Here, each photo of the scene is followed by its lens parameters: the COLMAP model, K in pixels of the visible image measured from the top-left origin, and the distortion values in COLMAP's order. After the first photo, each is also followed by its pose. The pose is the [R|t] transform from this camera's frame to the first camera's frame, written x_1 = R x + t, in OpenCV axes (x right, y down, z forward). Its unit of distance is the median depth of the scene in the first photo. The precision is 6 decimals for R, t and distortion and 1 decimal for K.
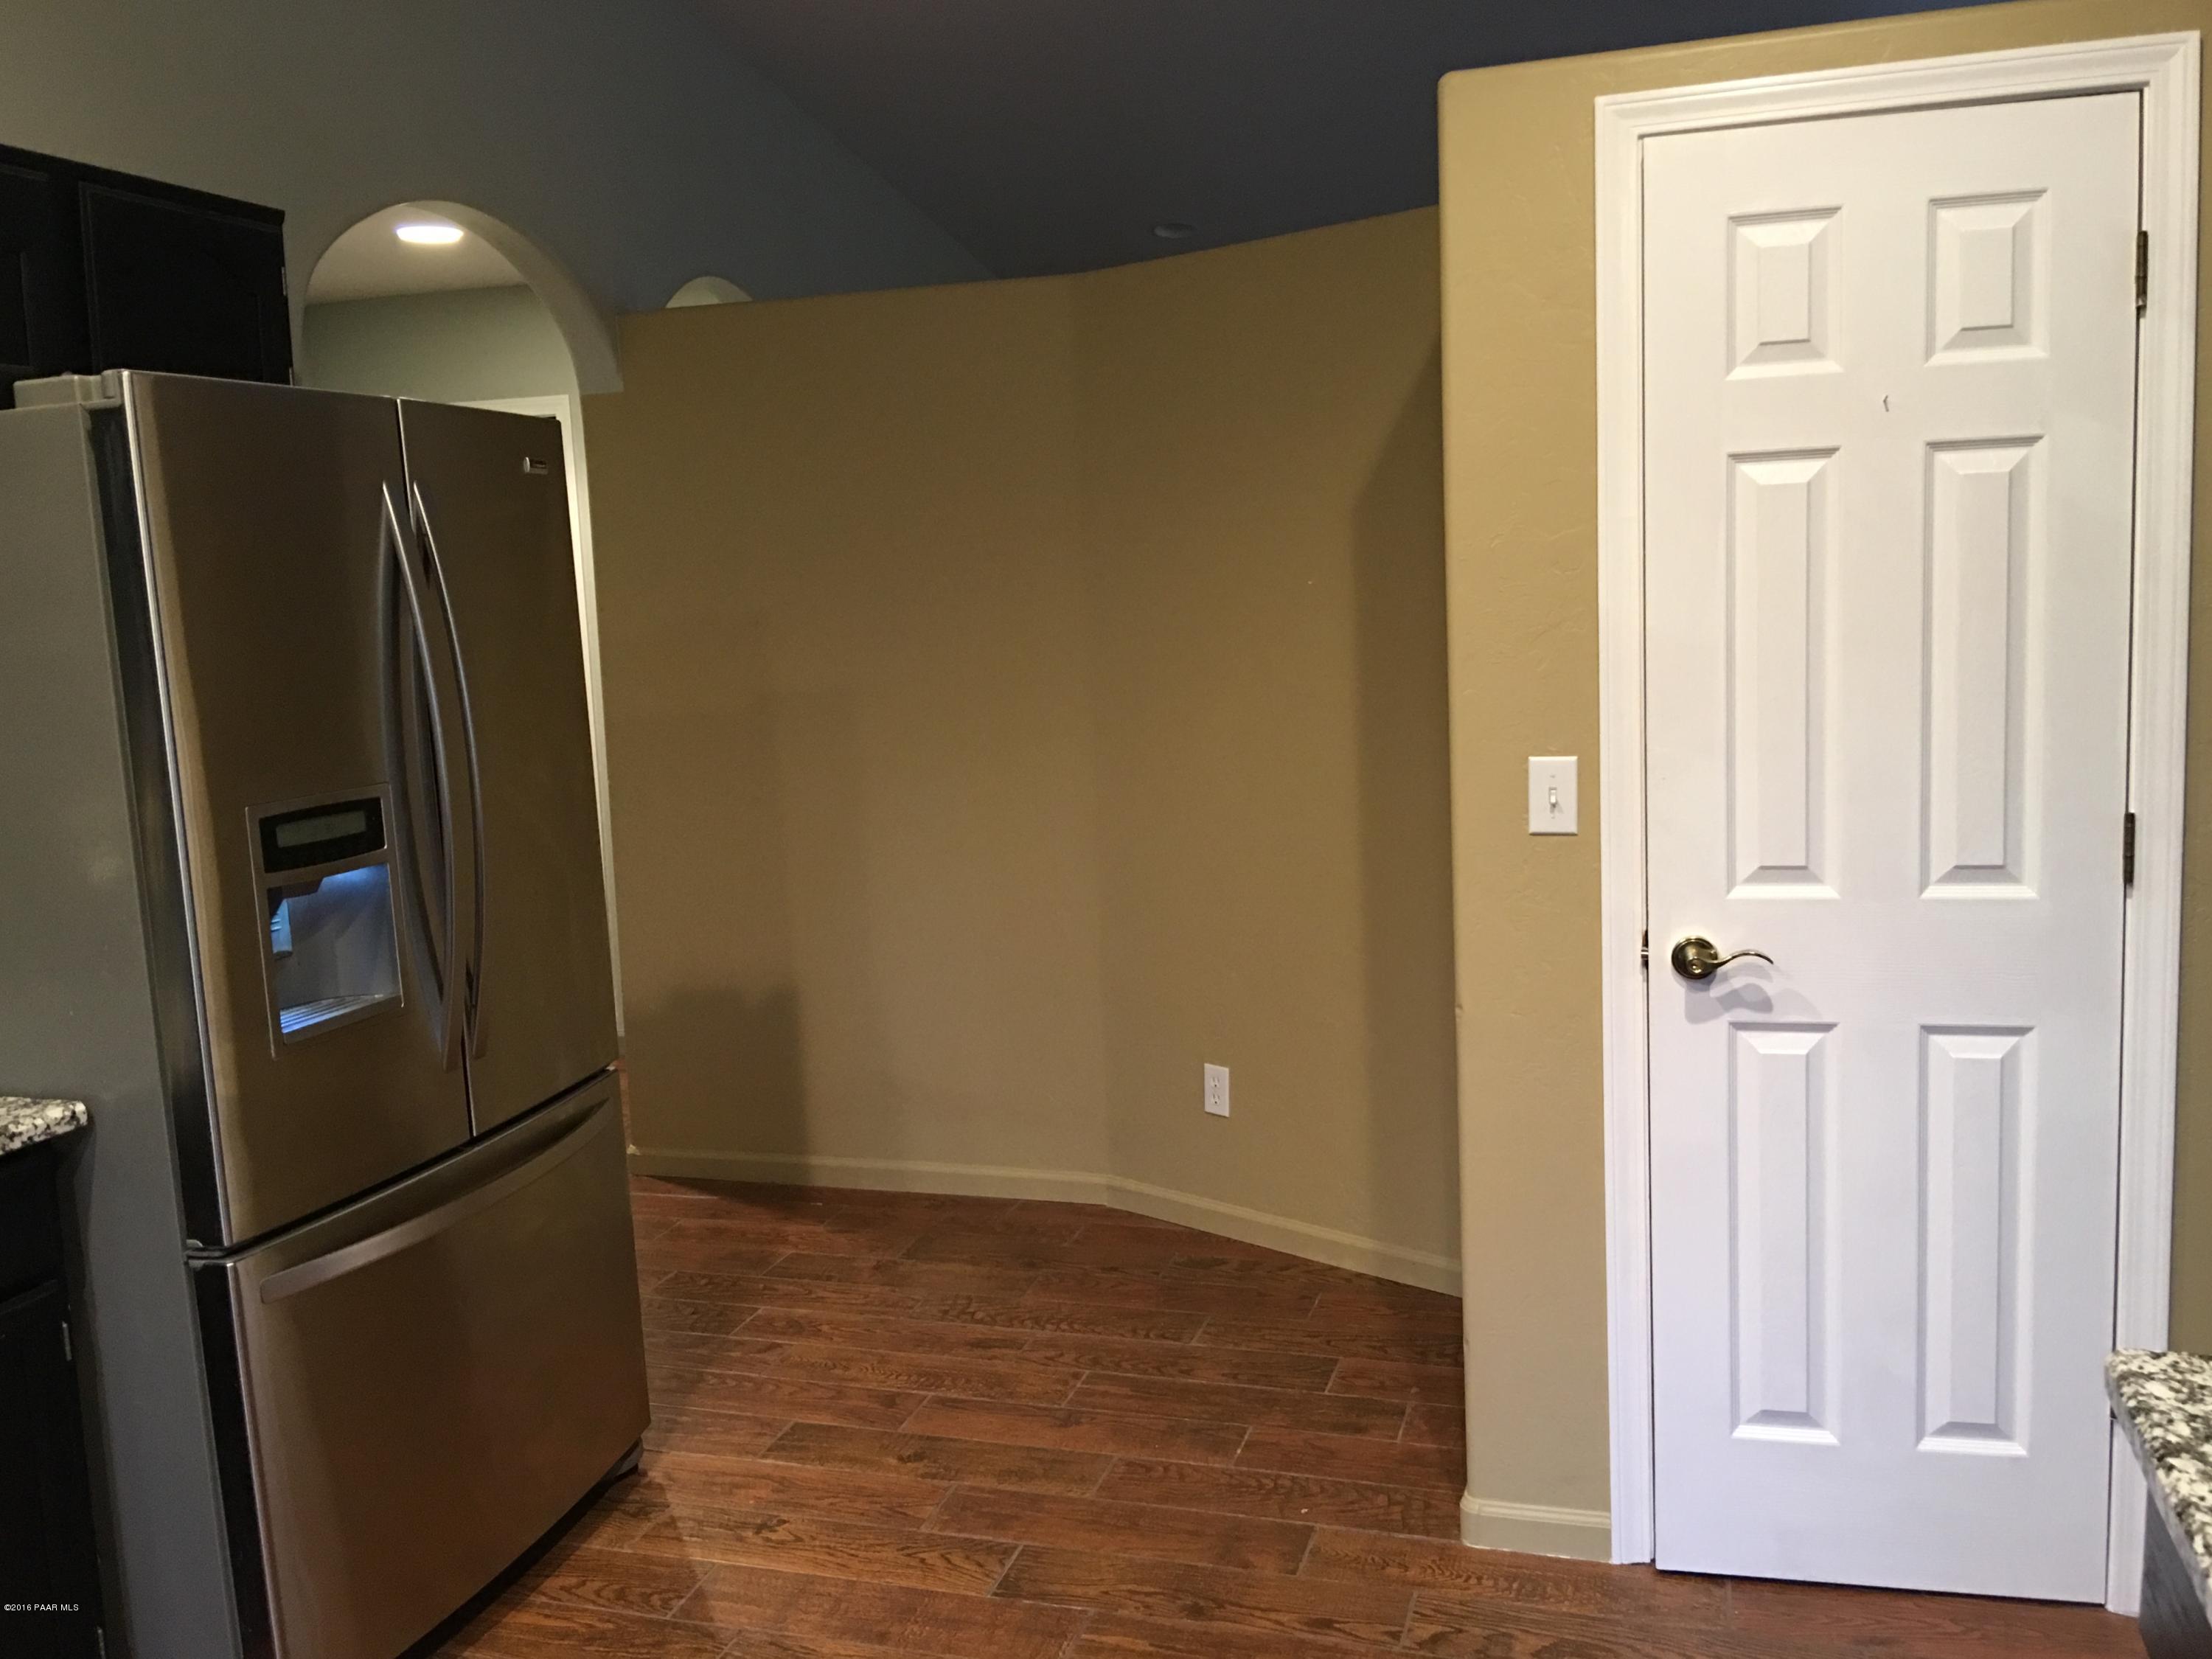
lens RADIAL K [[1884.6, 0, 1106.0], [0, 1884.6, 829.5], [0, 0, 1]] dist [-0.012382, -0.008091]
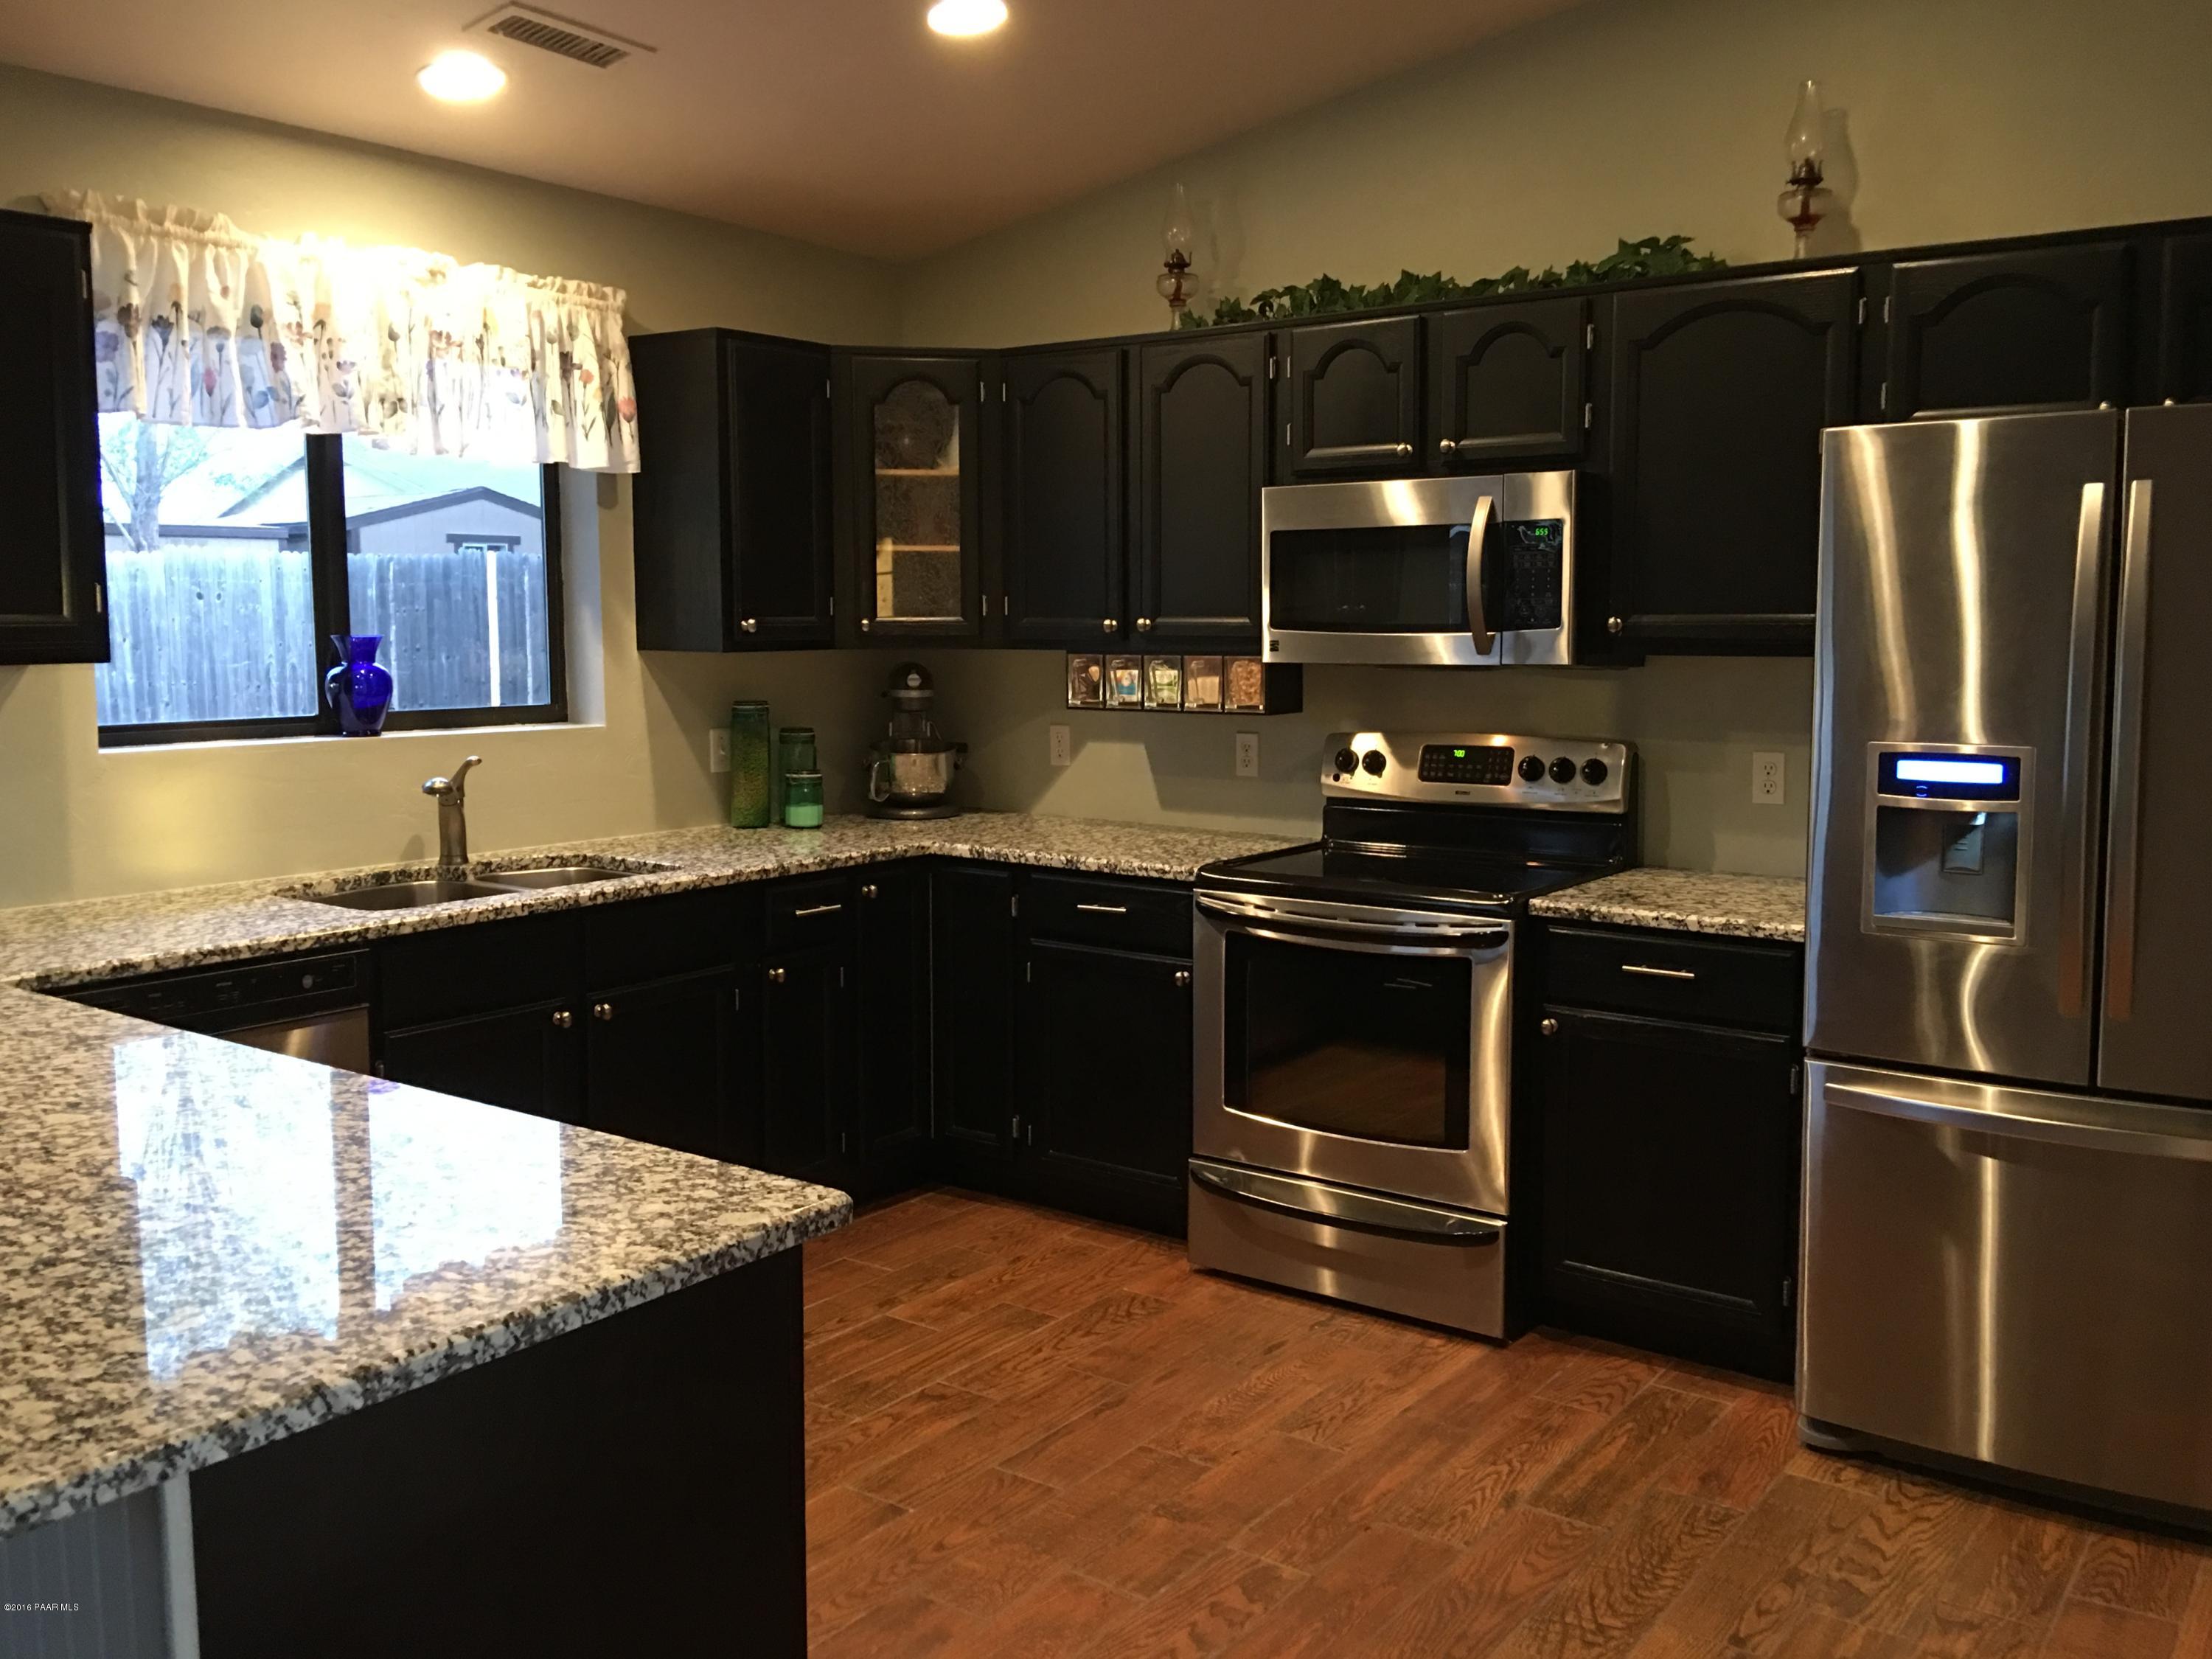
lens RADIAL K [[1884.6, 0, 1106.0], [0, 1884.6, 829.5], [0, 0, 1]] dist [-0.012382, -0.008091]
pose [[-0.319164, 0.150243, -0.935714, 0.930497], [-0.105629, 0.975562, 0.192671, -0.143806], [0.941794, 0.160332, -0.295494, 0.840081]]
